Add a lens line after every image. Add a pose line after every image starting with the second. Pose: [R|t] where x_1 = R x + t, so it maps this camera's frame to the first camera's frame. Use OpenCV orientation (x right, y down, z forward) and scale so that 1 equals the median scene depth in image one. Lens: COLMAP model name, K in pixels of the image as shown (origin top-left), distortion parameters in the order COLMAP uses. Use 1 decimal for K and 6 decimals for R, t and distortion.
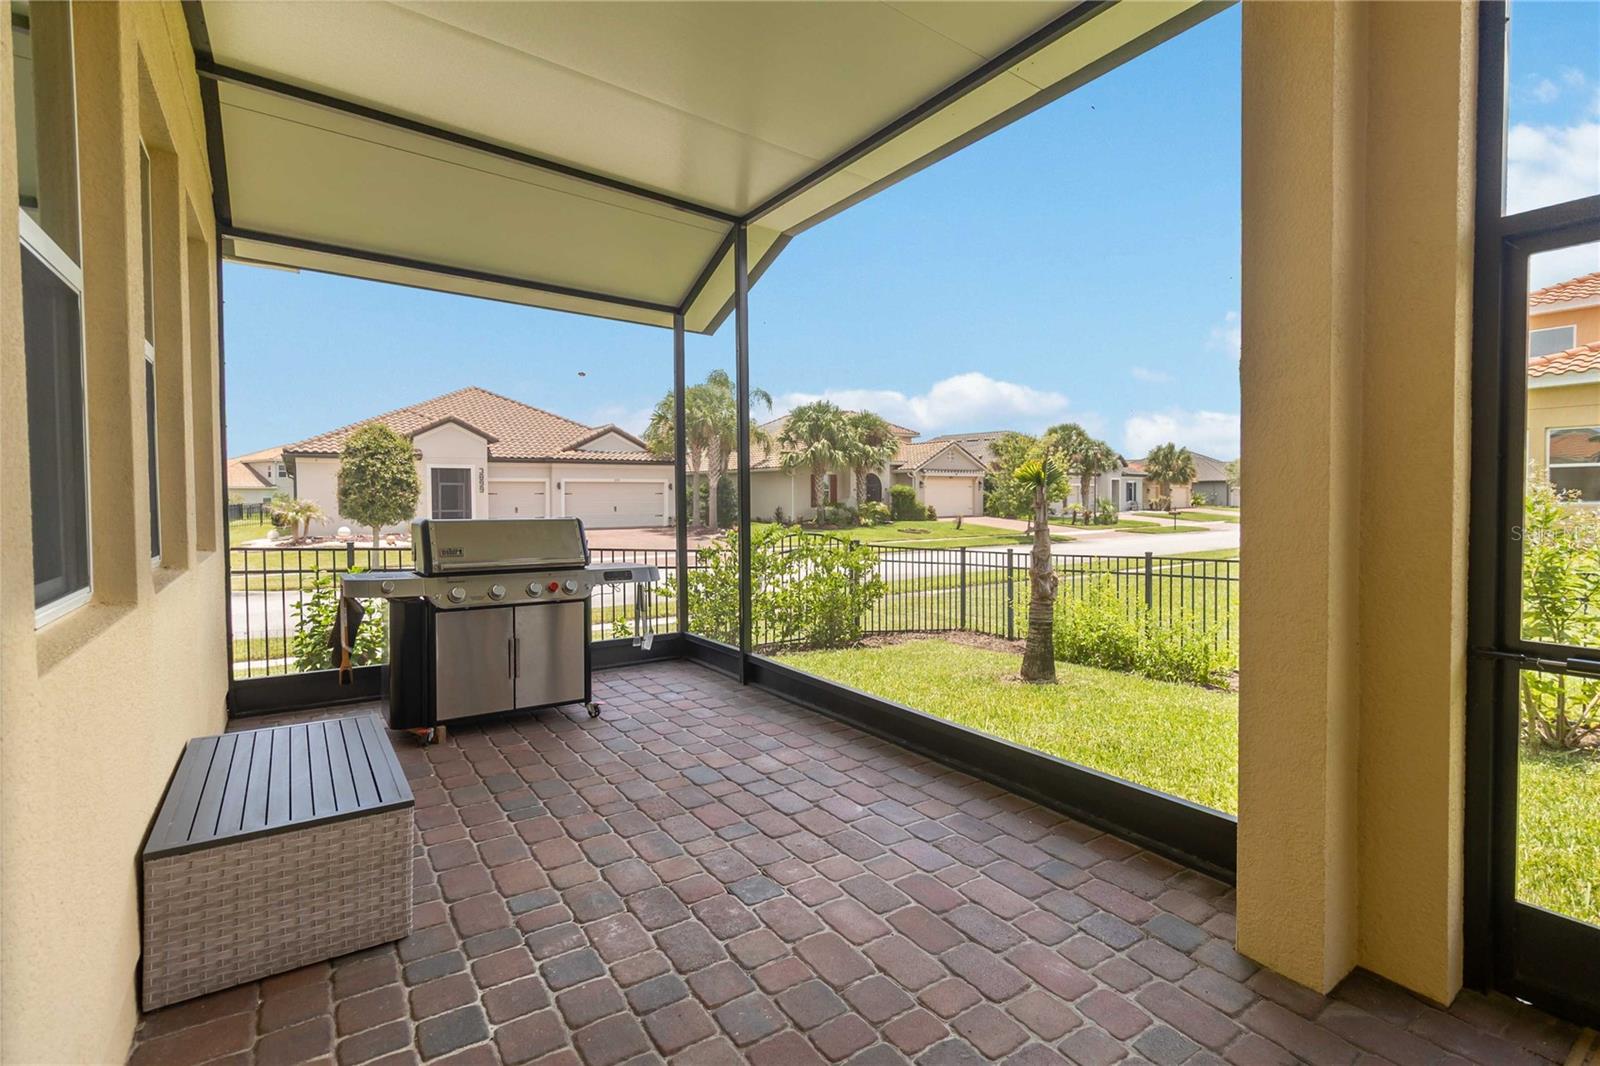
lens RADIAL K [[724.2, 0, 831.1], [0, 724.2, 495.9], [0, 0, 1]] dist [-0.000066, 0.000194]
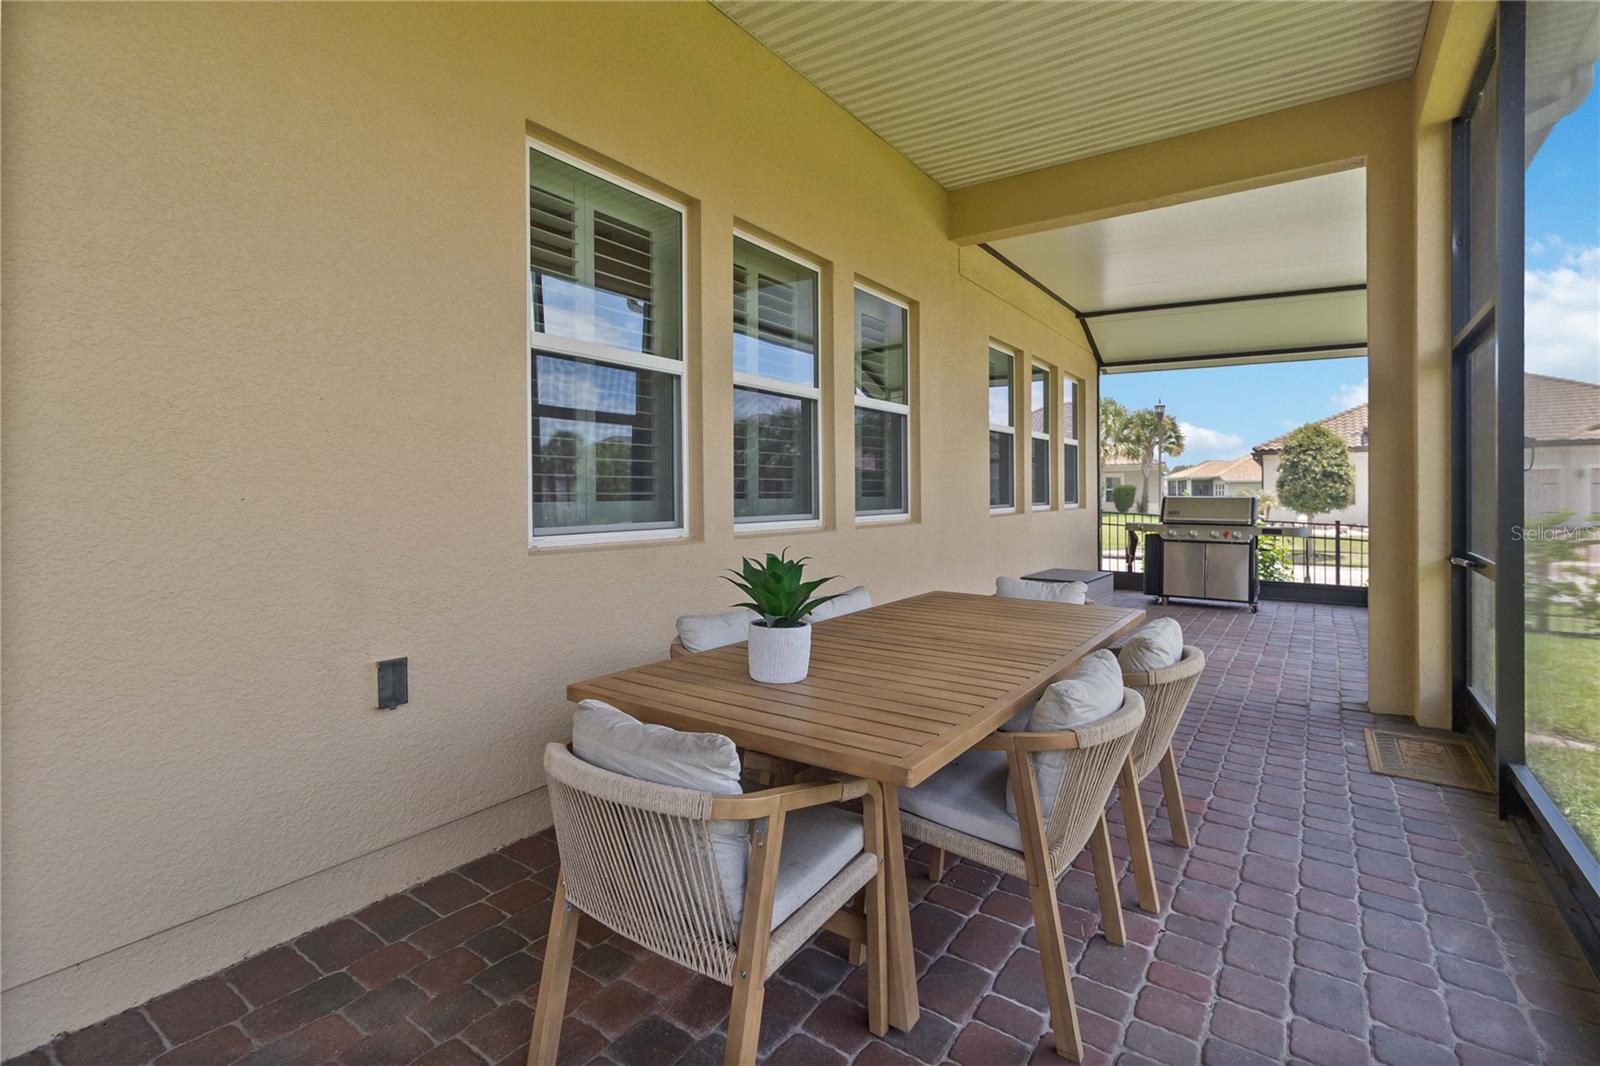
lens RADIAL K [[724.2, 0, 831.1], [0, 724.2, 495.9], [0, 0, 1]] dist [-0.000066, 0.000194]
pose [[0.346383, 0.006143, -0.938073, 0.186358], [0.003564, 0.999963, 0.007864, 0.002309], [0.938087, -0.006067, 0.346348, -0.104756]]
